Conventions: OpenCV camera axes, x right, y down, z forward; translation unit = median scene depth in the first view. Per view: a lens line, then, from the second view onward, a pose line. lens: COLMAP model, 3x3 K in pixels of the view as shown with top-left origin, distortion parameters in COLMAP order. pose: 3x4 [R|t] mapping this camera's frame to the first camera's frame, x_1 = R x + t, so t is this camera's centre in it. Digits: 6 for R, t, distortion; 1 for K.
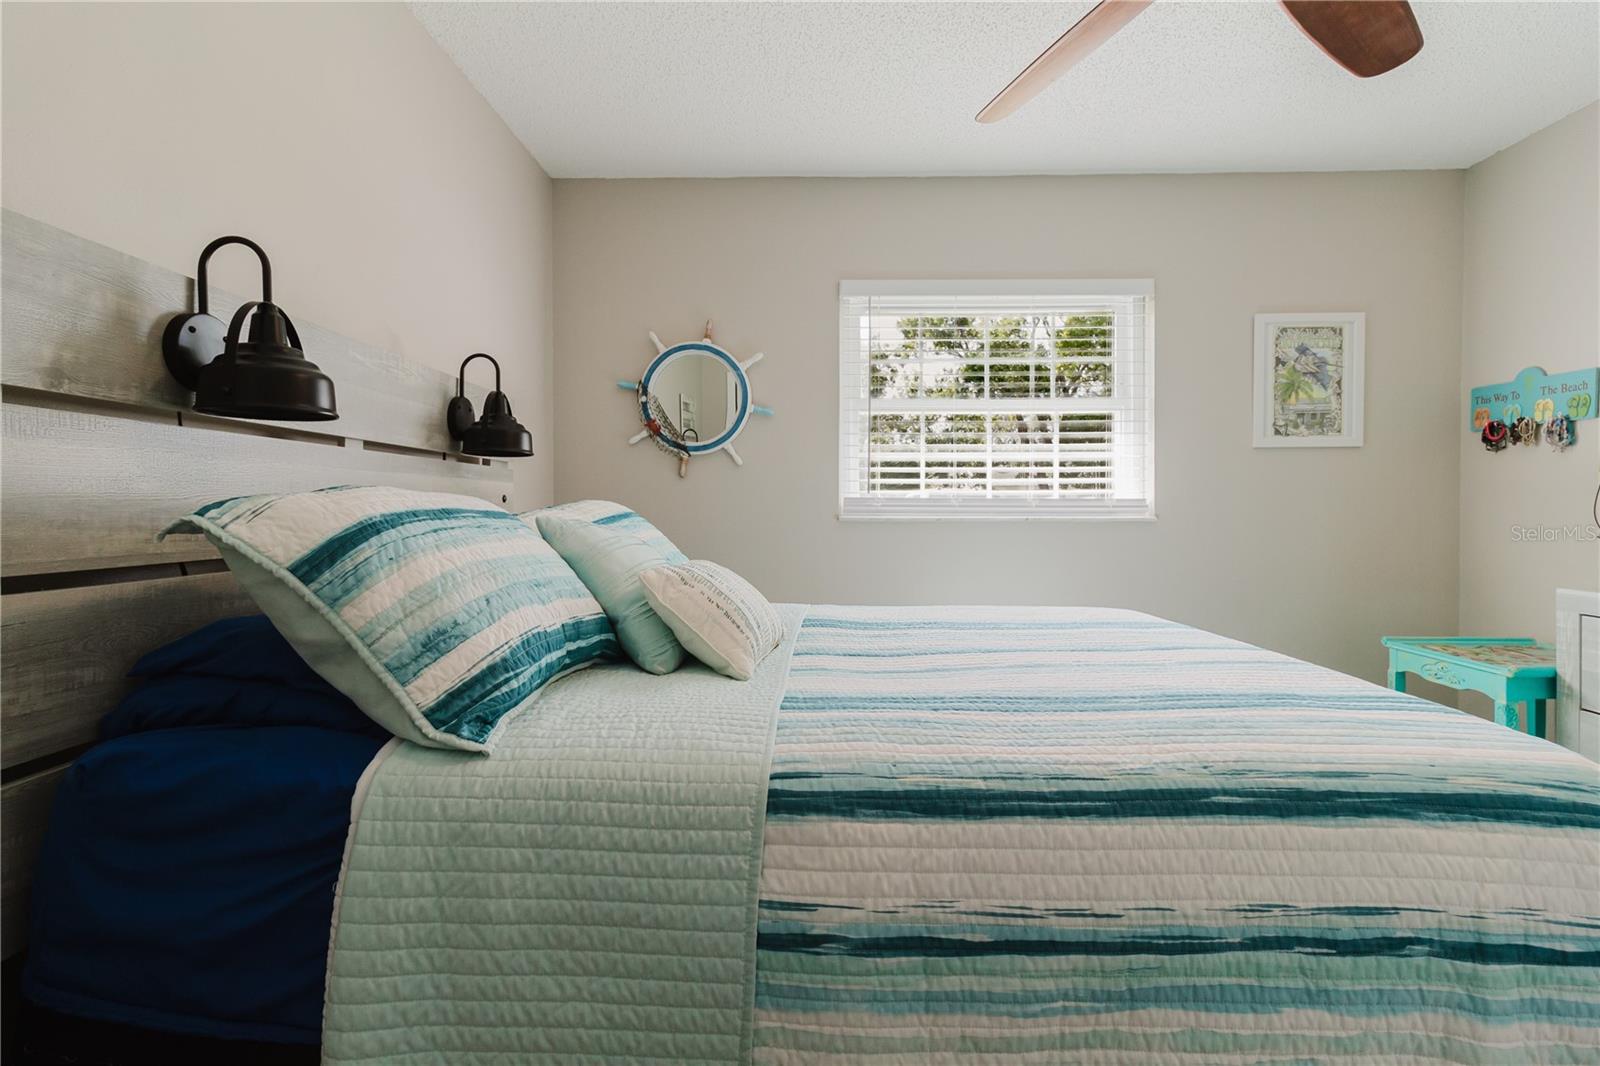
lens RADIAL K [[746.9, 0, 797.4], [0, 746.9, 525.6], [0, 0, 1]] dist [0.006280, 0.001158]
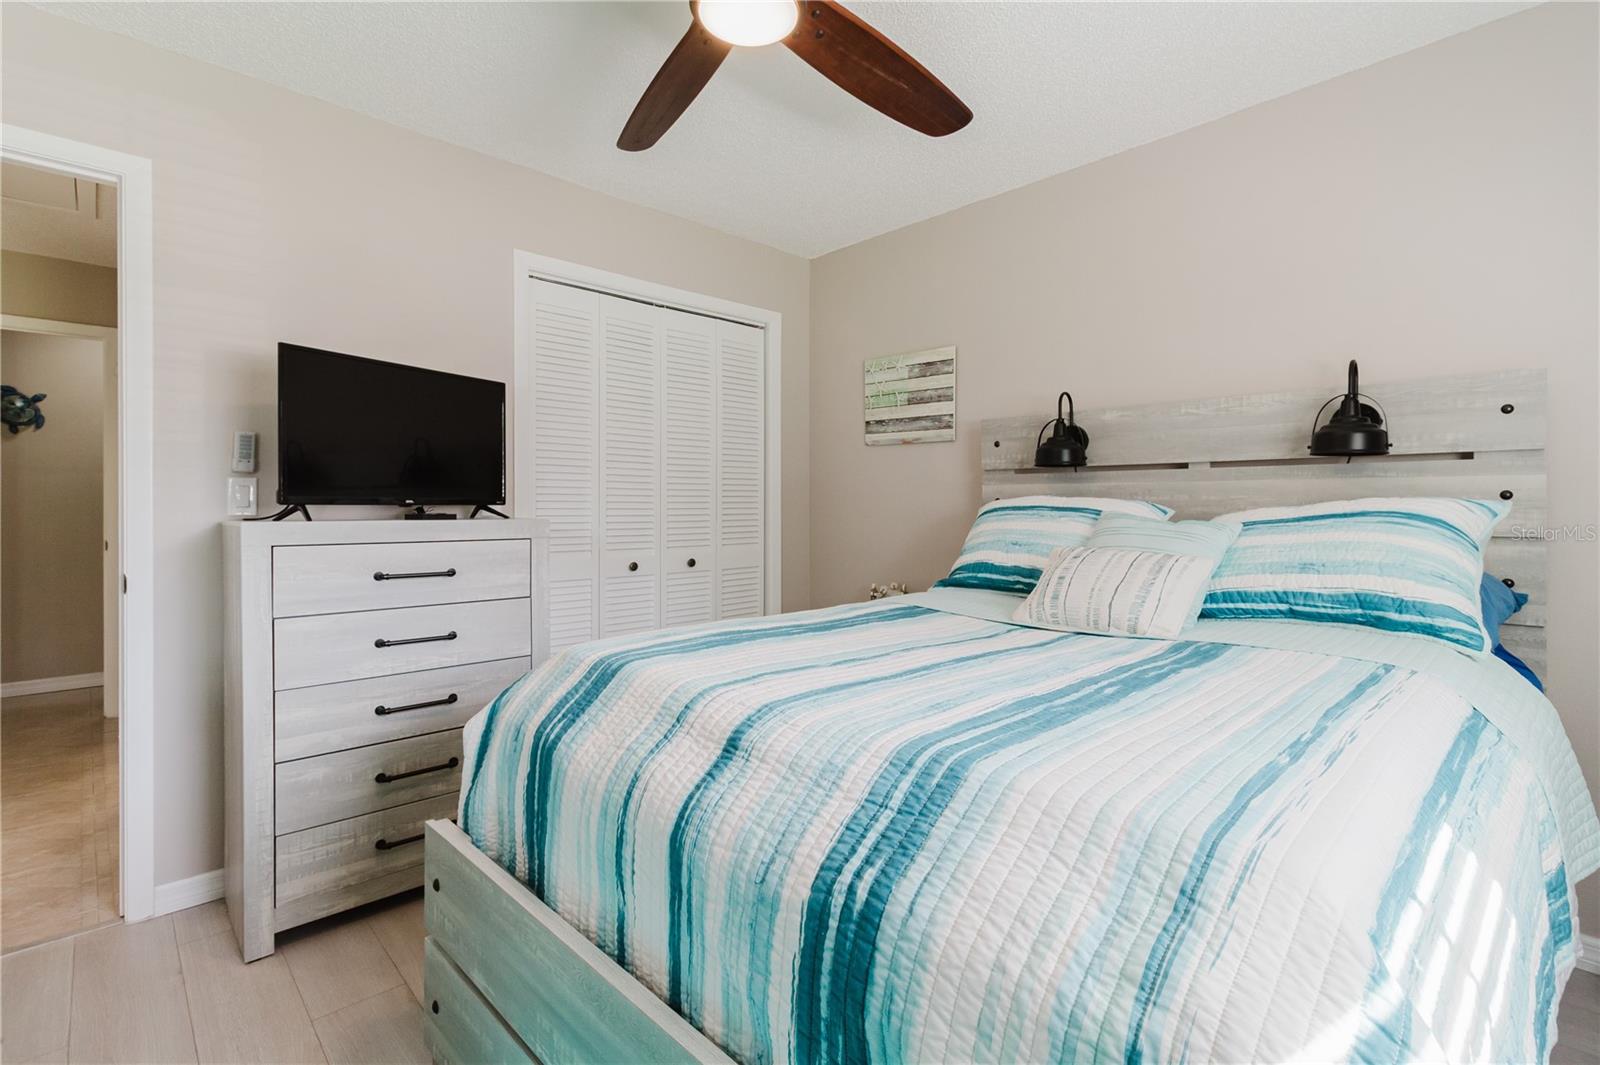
lens RADIAL K [[746.9, 0, 802.7], [0, 746.9, 519.5], [0, 0, 1]] dist [0.006280, 0.001158]
pose [[-0.710647, 0.013773, -0.703414, 1.082877], [-0.017917, 0.999130, 0.037665, -0.037067], [0.703320, 0.039370, -0.709782, 1.489741]]
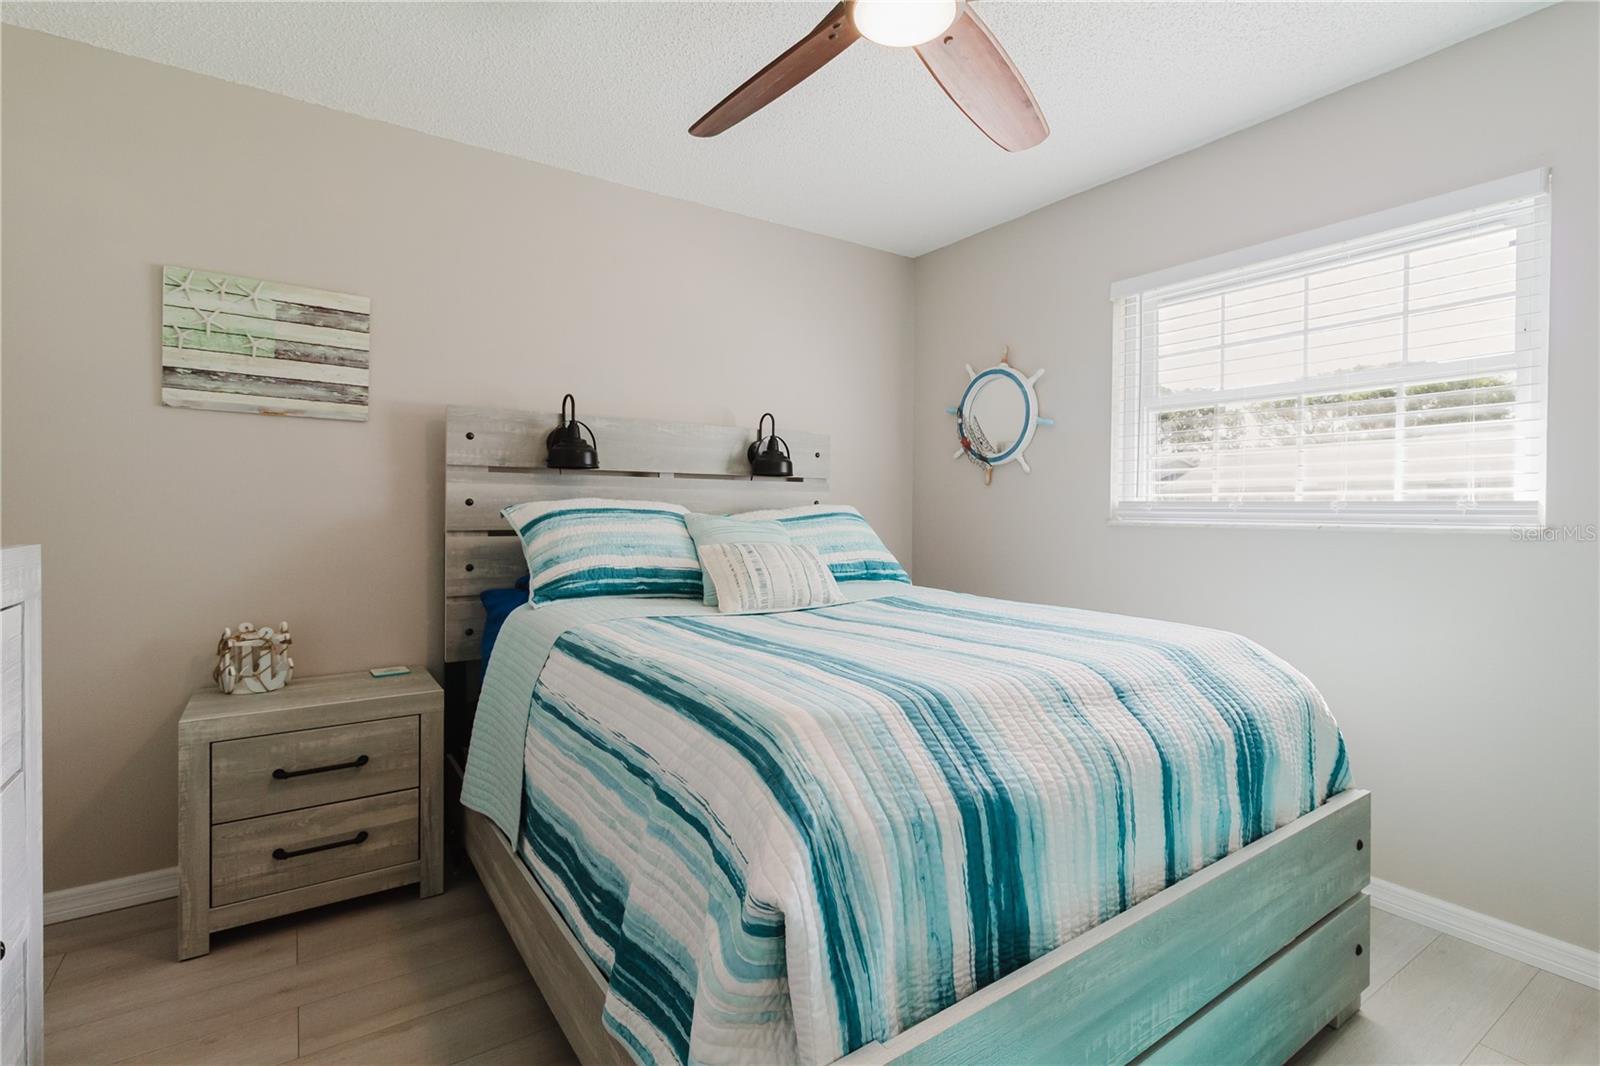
lens RADIAL K [[746.9, 0, 812.5], [0, 746.9, 527.6], [0, 0, 1]] dist [0.006280, 0.001158]
pose [[0.584308, 0.024935, -0.811149, 1.162768], [-0.026799, 0.999576, 0.011423, -0.005001], [0.811089, 0.015064, 0.584728, 0.169464]]
